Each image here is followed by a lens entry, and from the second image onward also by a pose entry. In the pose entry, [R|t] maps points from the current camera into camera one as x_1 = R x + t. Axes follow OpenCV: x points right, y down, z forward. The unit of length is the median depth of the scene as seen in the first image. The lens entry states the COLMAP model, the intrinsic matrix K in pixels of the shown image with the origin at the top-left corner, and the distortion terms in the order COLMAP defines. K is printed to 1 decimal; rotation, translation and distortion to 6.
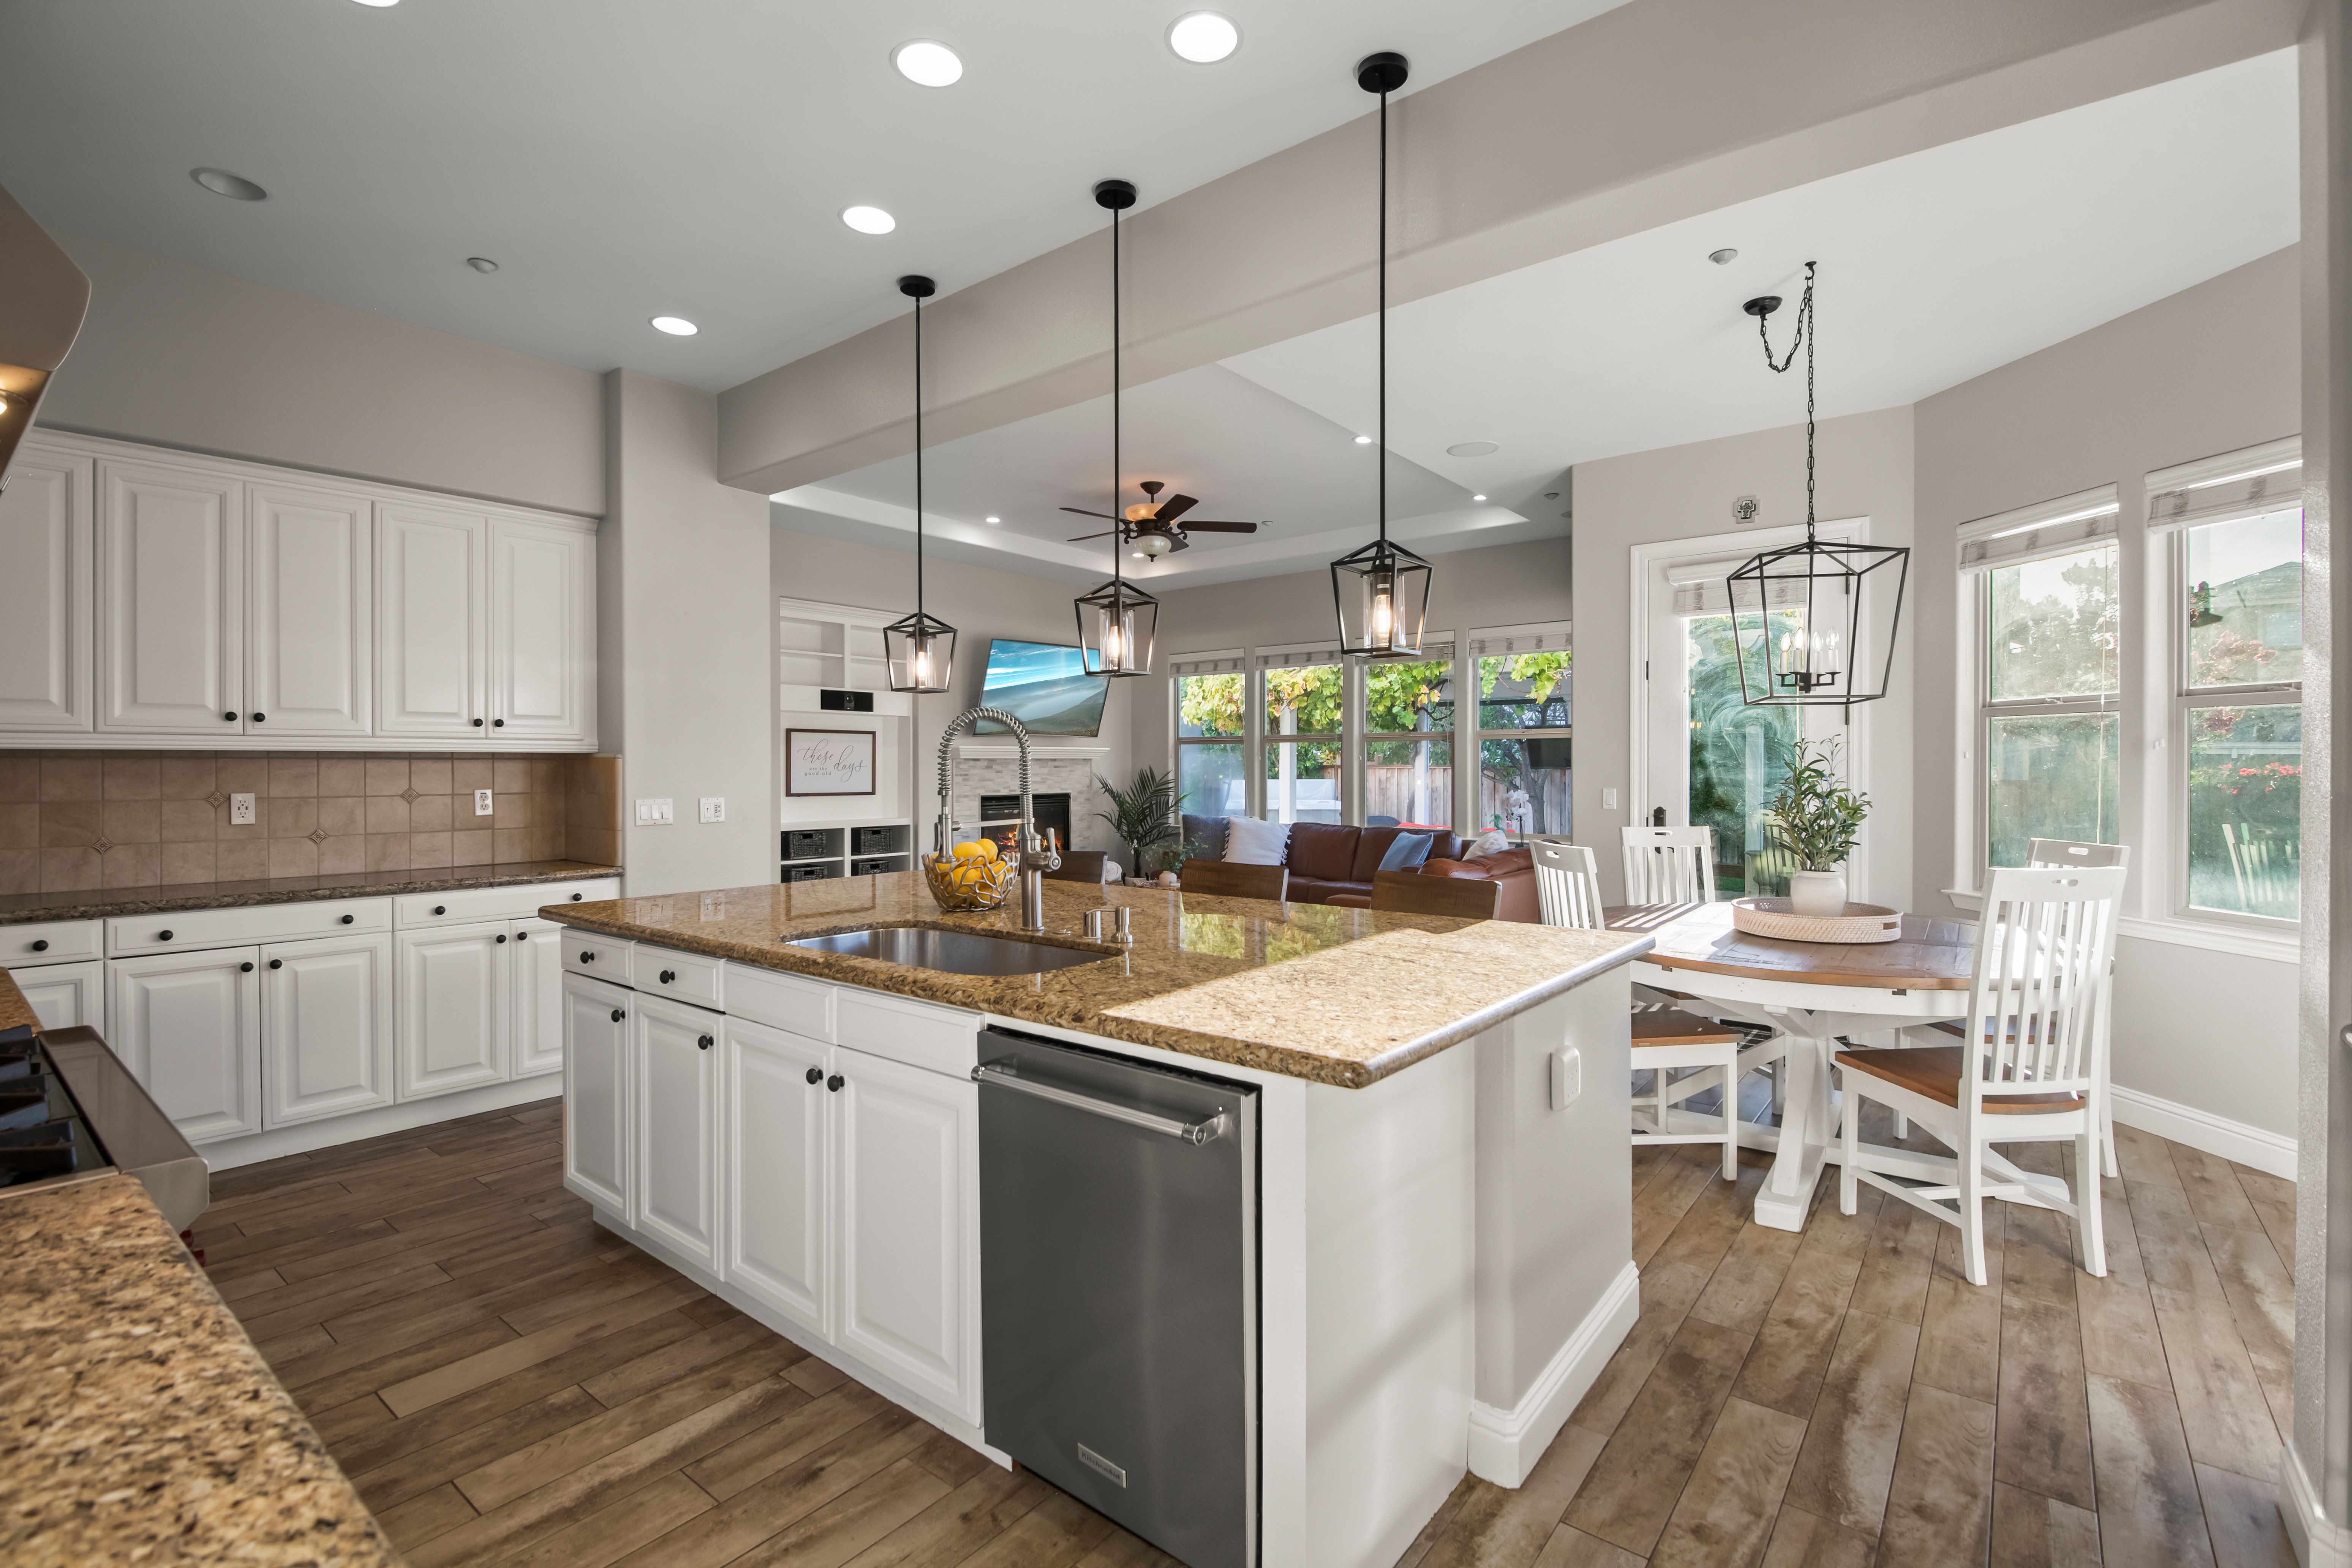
lens RADIAL K [[1060.7, 0, 1177.3], [0, 1060.7, 770.4], [0, 0, 1]] dist [0.018729, -0.022348]
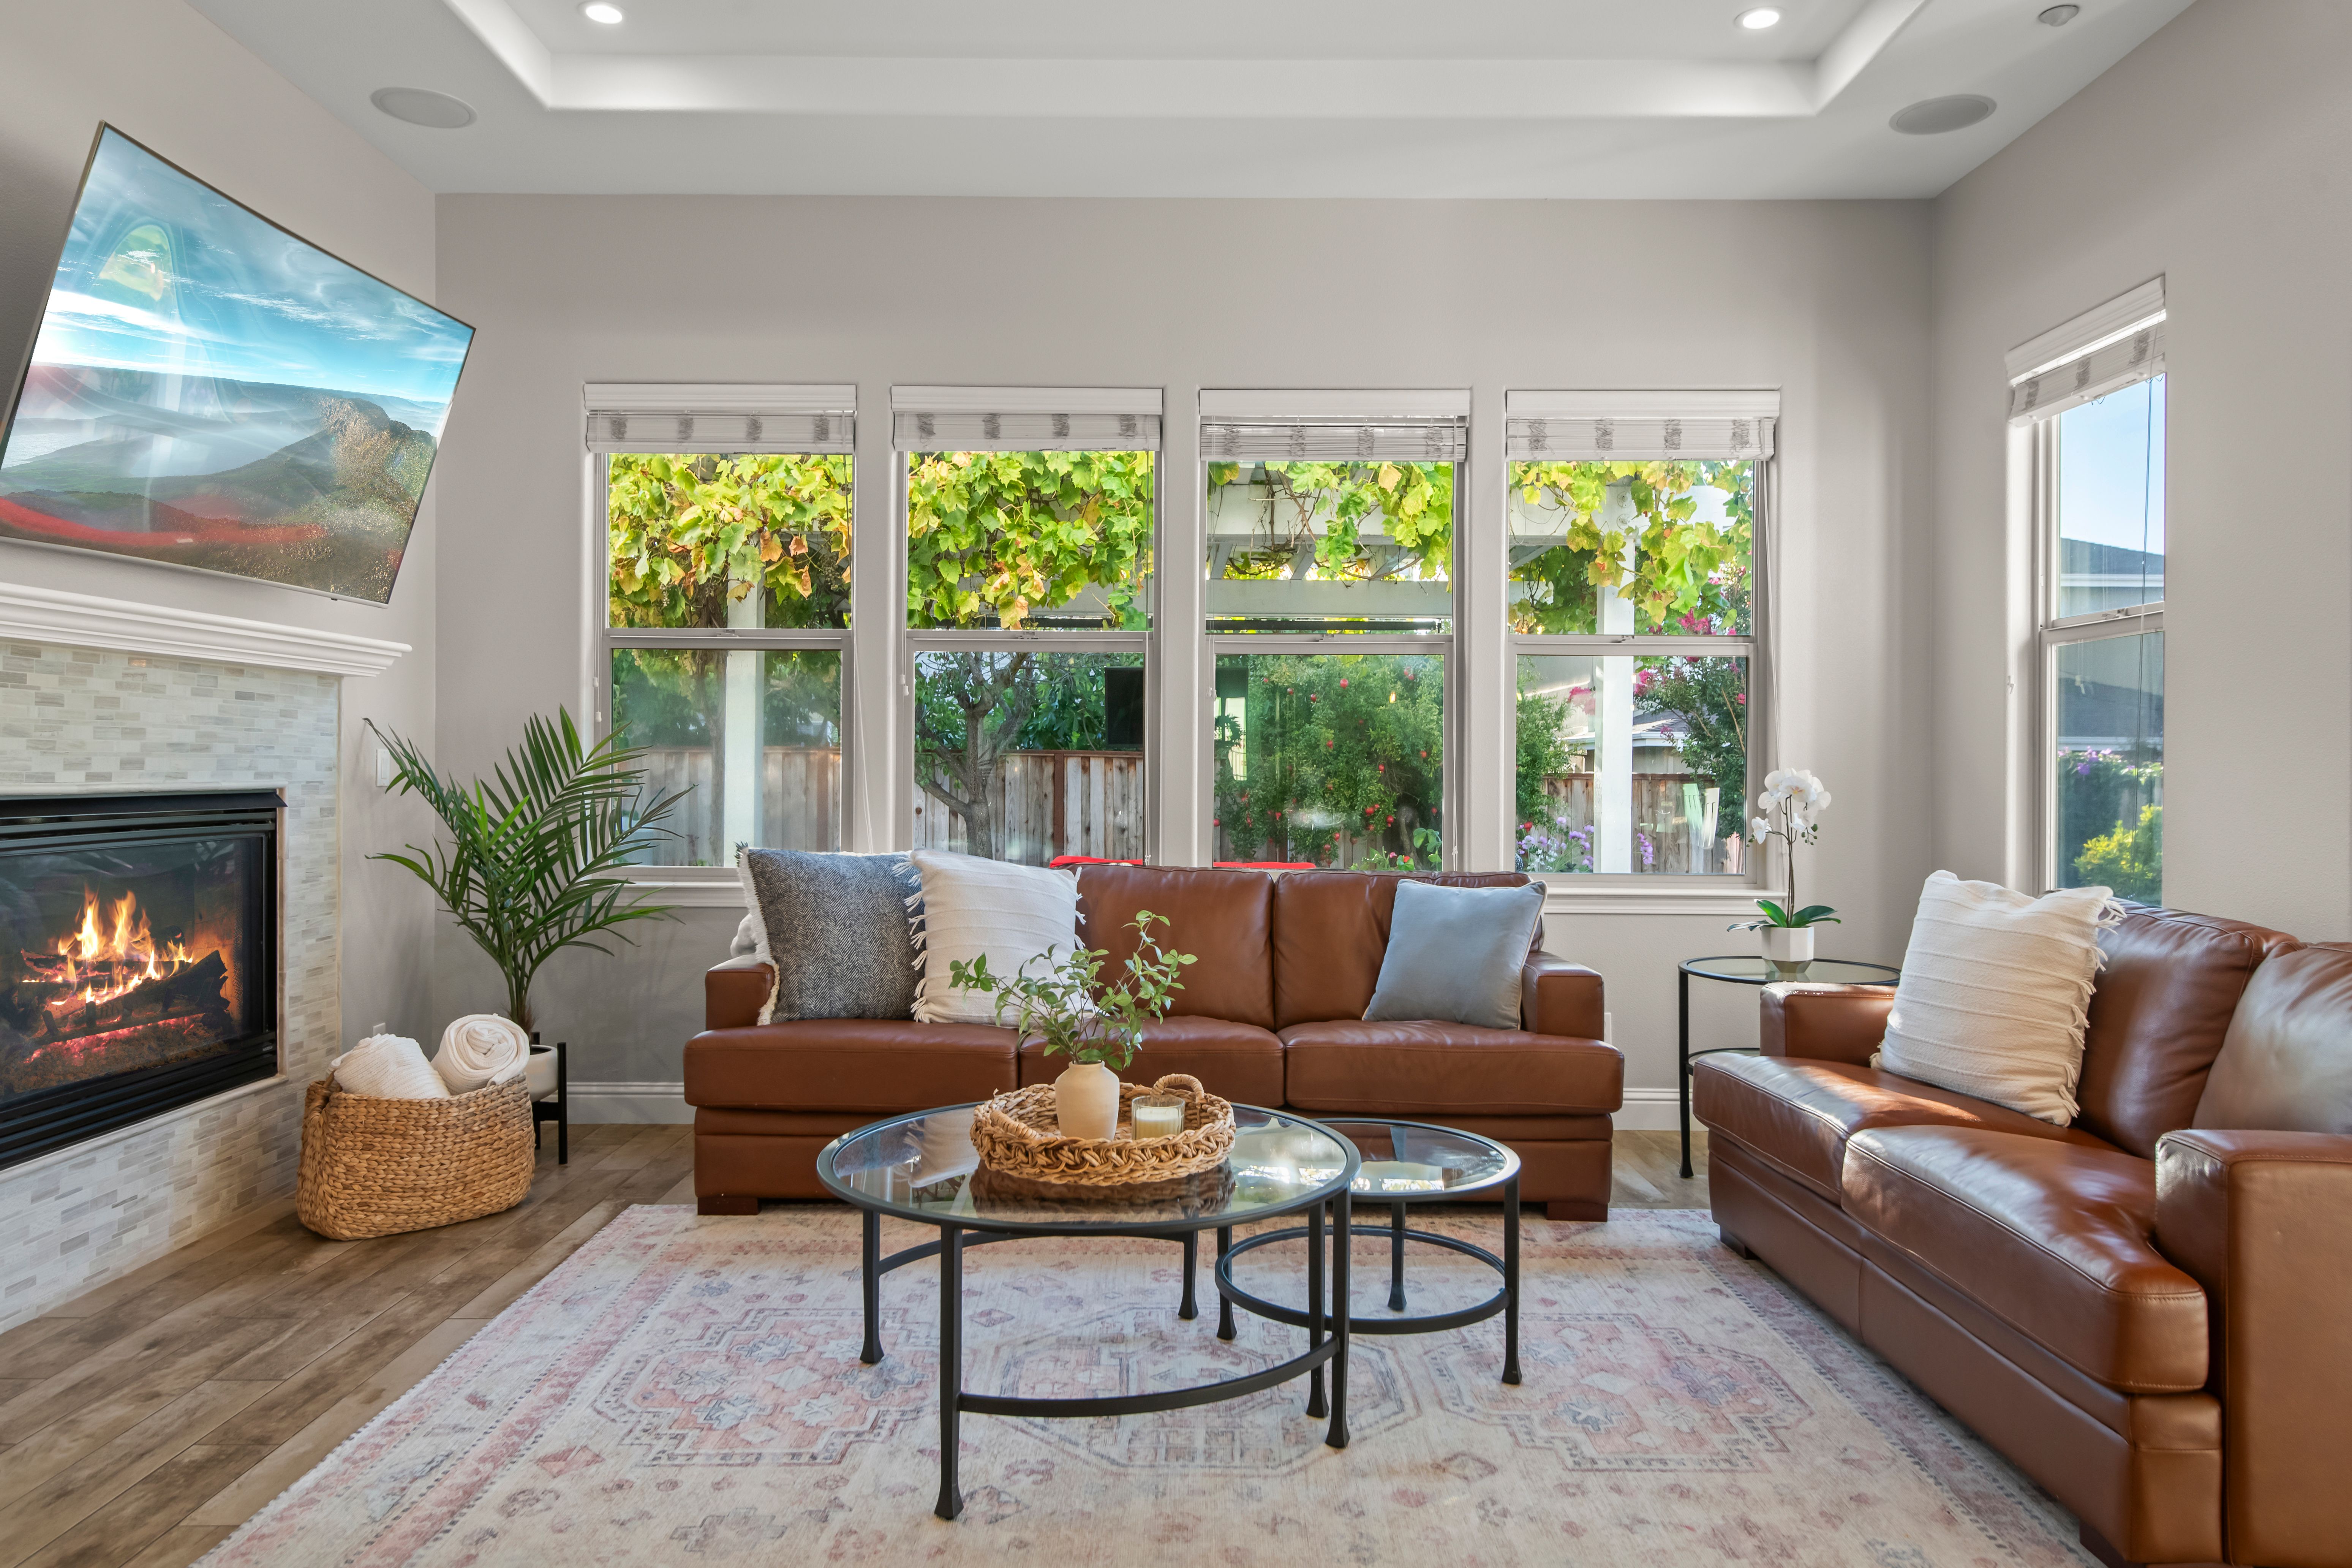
lens RADIAL K [[1555.3, 0, 1176.0], [0, 1555.3, 784.0], [0, 0, 1]] dist [0.046027, -0.040230]
pose [[0.781334, -0.000069, 0.624113, -0.454914], [-0.003728, 0.999982, 0.004777, 0.042142], [-0.624101, -0.006059, 0.781320, 1.282297]]
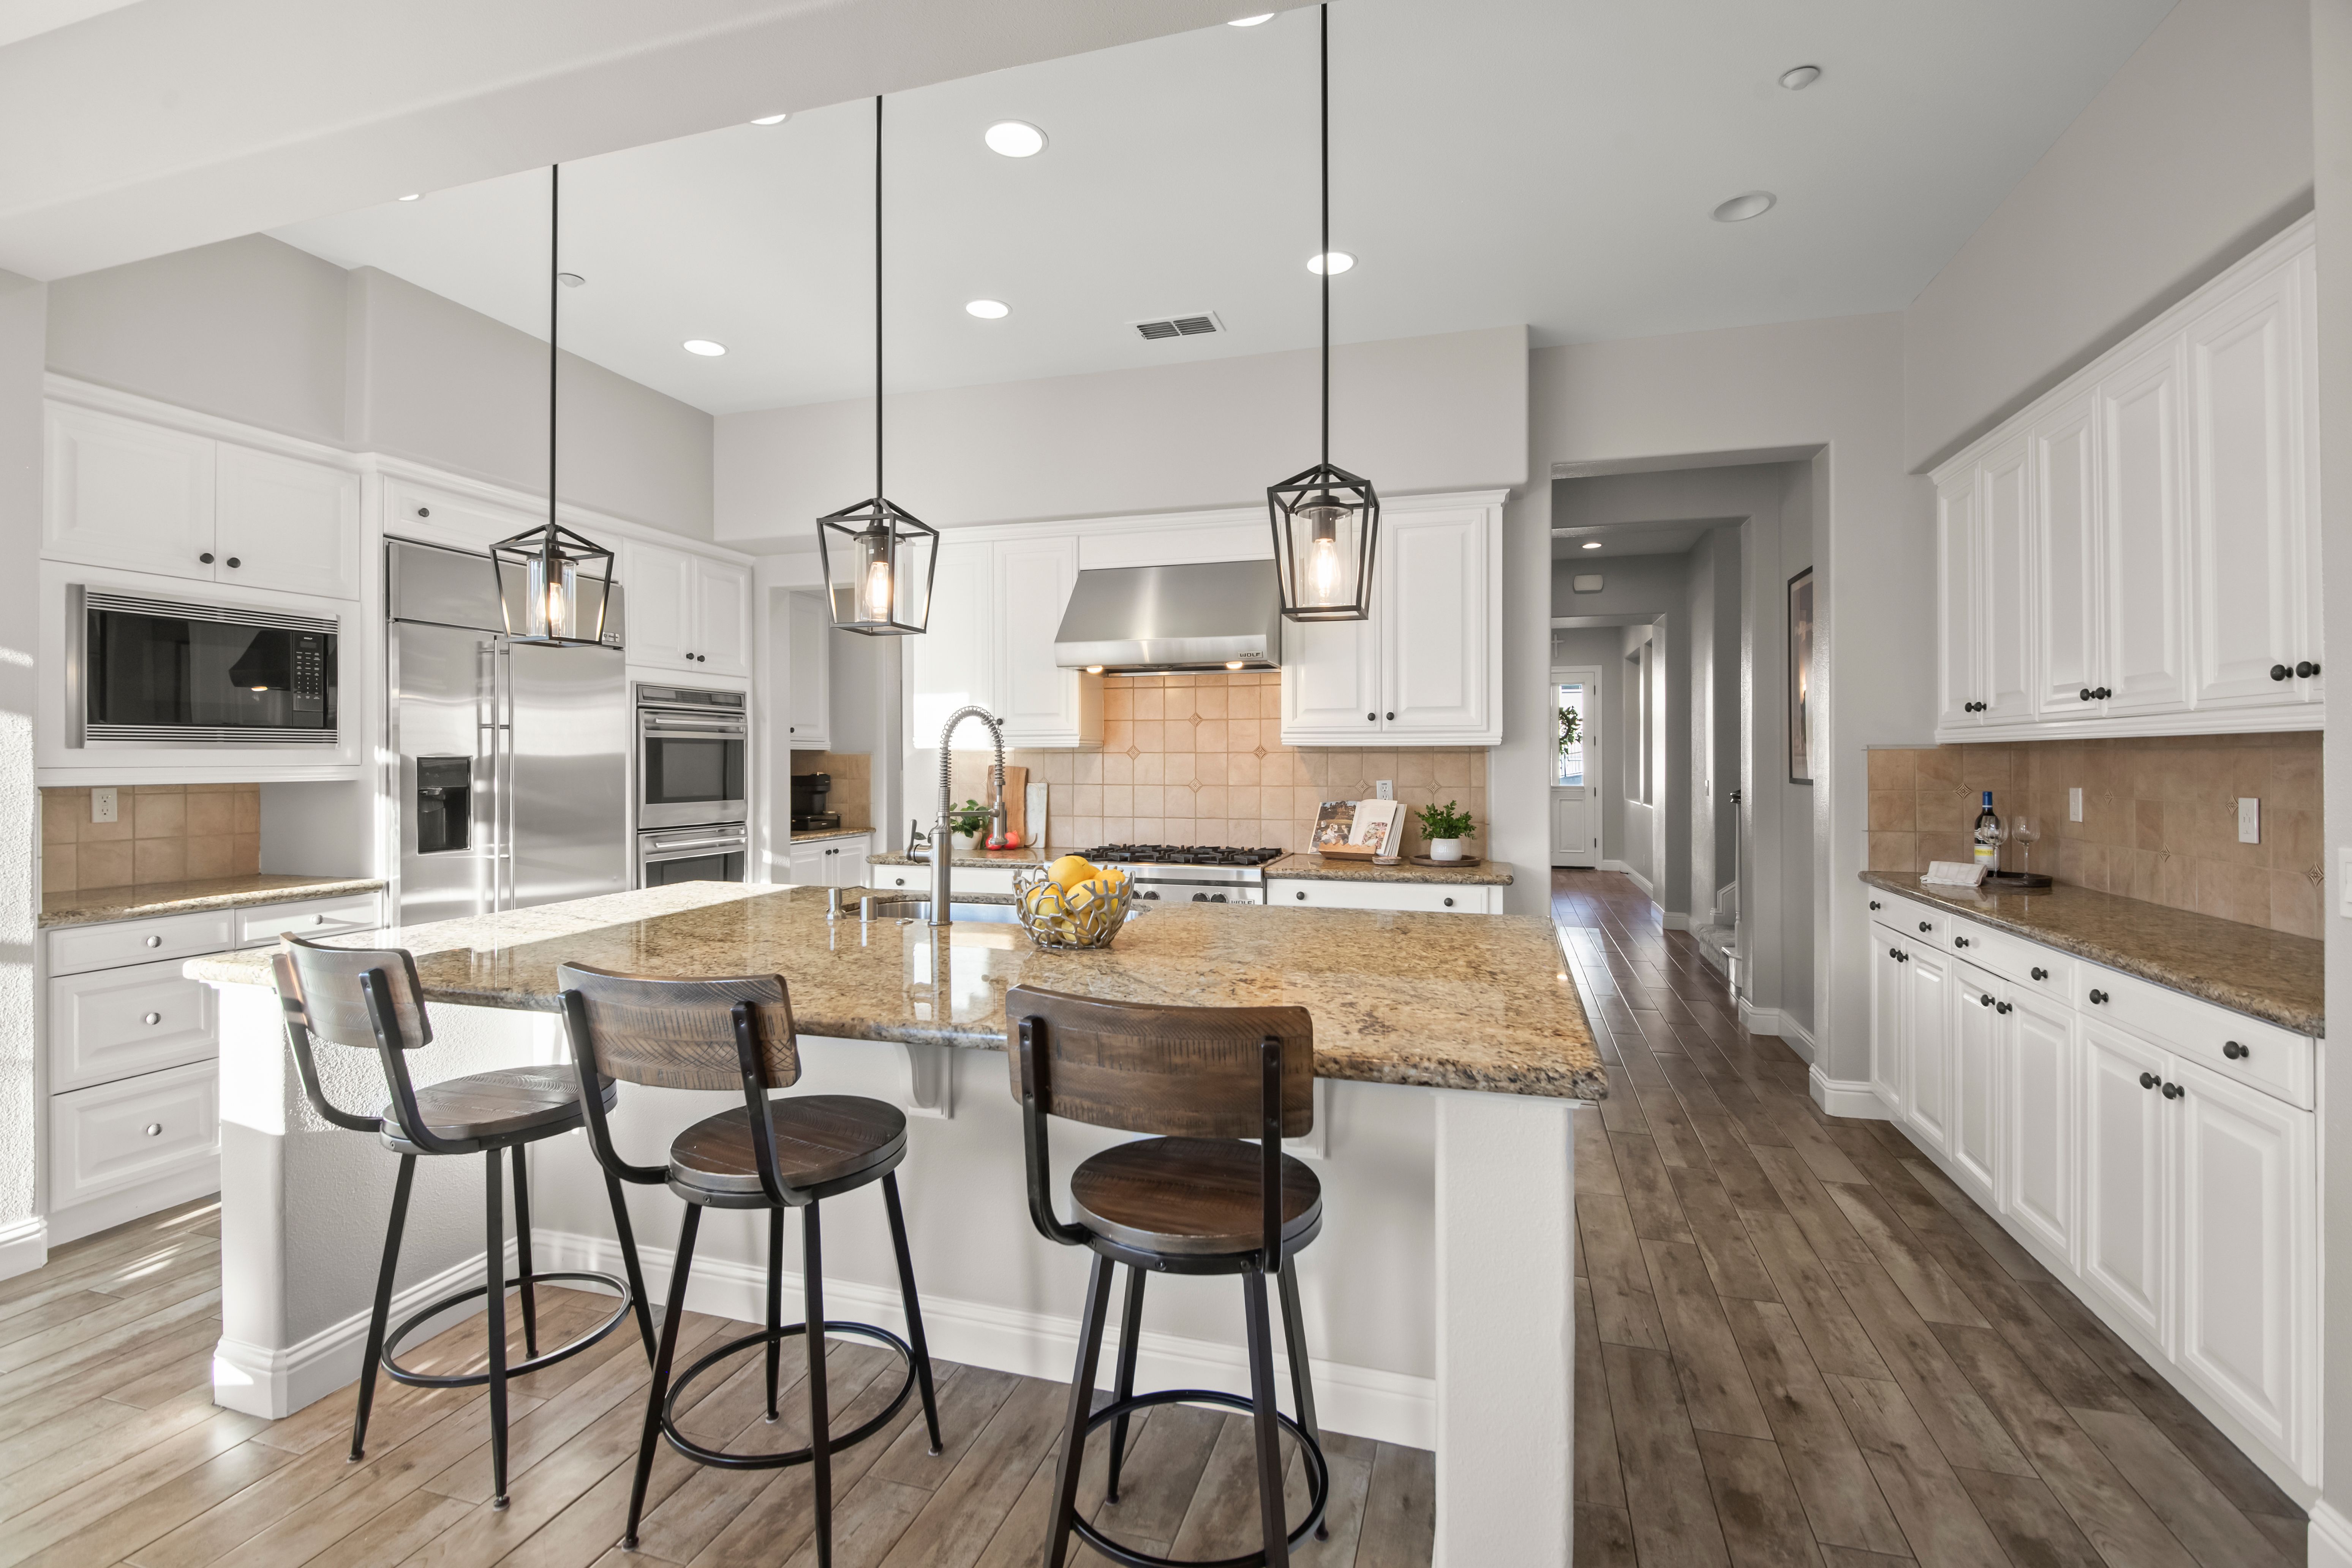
lens RADIAL K [[1060.4, 0, 1174.6], [0, 1060.4, 757.0], [0, 0, 1]] dist [0.027742, -0.027791]
pose [[-0.928190, -0.000178, -0.372107, 0.022252], [-0.000636, 0.999999, 0.001107, -0.005975], [0.372107, 0.001264, -0.928189, 1.409701]]
